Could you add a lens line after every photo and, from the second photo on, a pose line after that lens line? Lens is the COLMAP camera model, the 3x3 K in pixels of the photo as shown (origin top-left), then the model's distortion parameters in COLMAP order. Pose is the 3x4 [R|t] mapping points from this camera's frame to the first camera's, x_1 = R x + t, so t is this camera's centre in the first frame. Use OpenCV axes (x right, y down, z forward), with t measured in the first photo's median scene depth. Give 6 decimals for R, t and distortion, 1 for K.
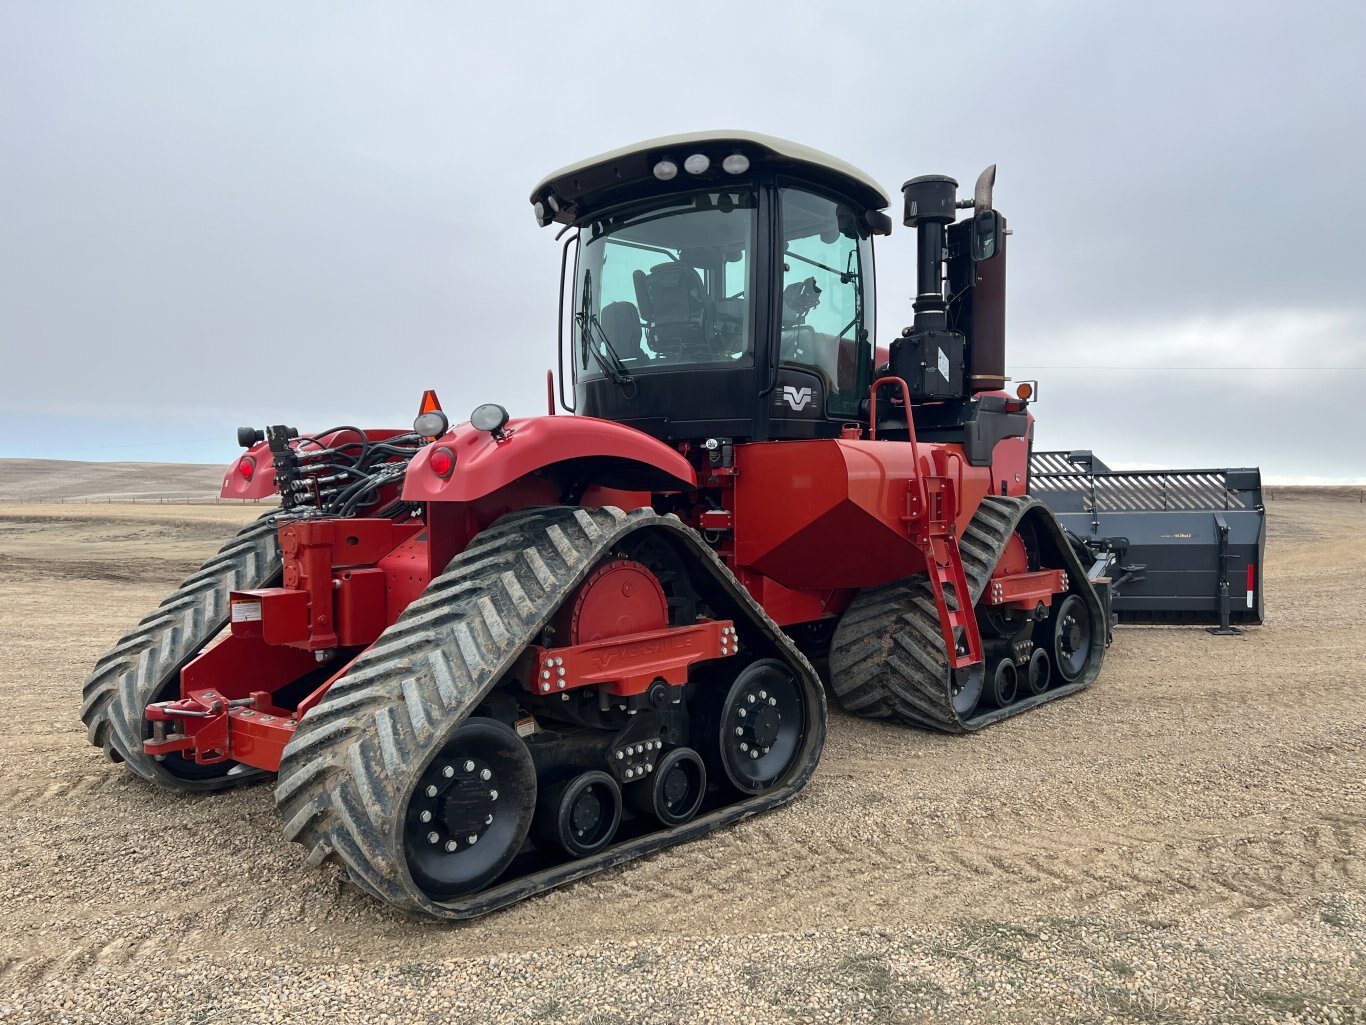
lens RADIAL K [[1037.8, 0, 700.1], [0, 1037.8, 479.1], [0, 0, 1]] dist [0.045098, -0.035905]
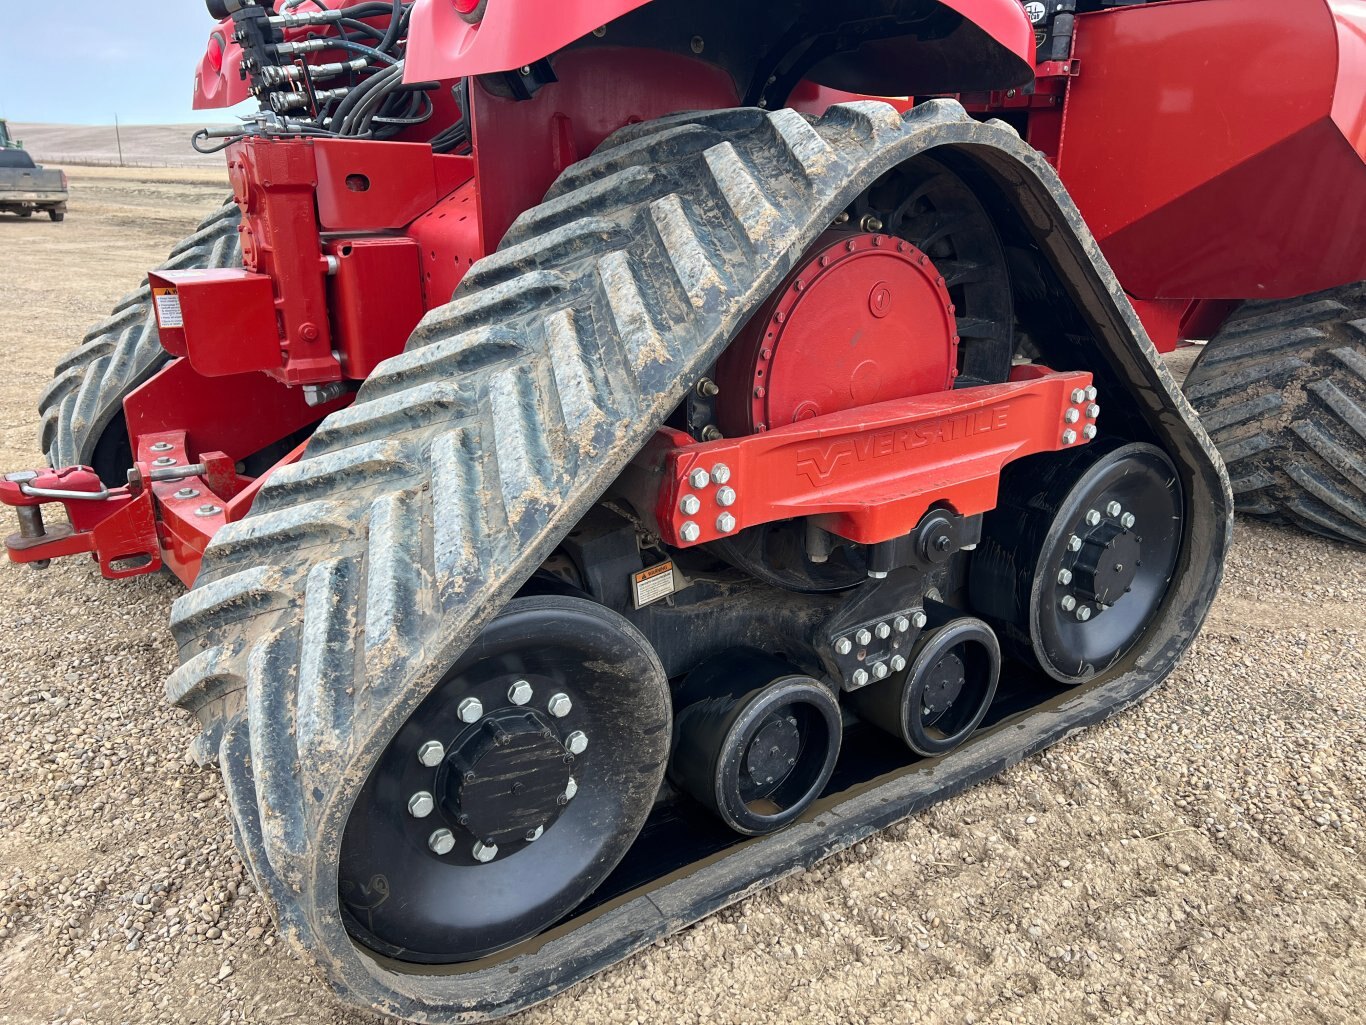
lens RADIAL K [[1037.8, 0, 700.6], [0, 1037.8, 532.8], [0, 0, 1]] dist [0.045098, -0.035905]
pose [[0.983762, 0.074493, -0.163287, -0.066568], [-0.014306, 0.939448, 0.342393, 0.047634], [0.178905, -0.334497, 0.925259, 0.543043]]
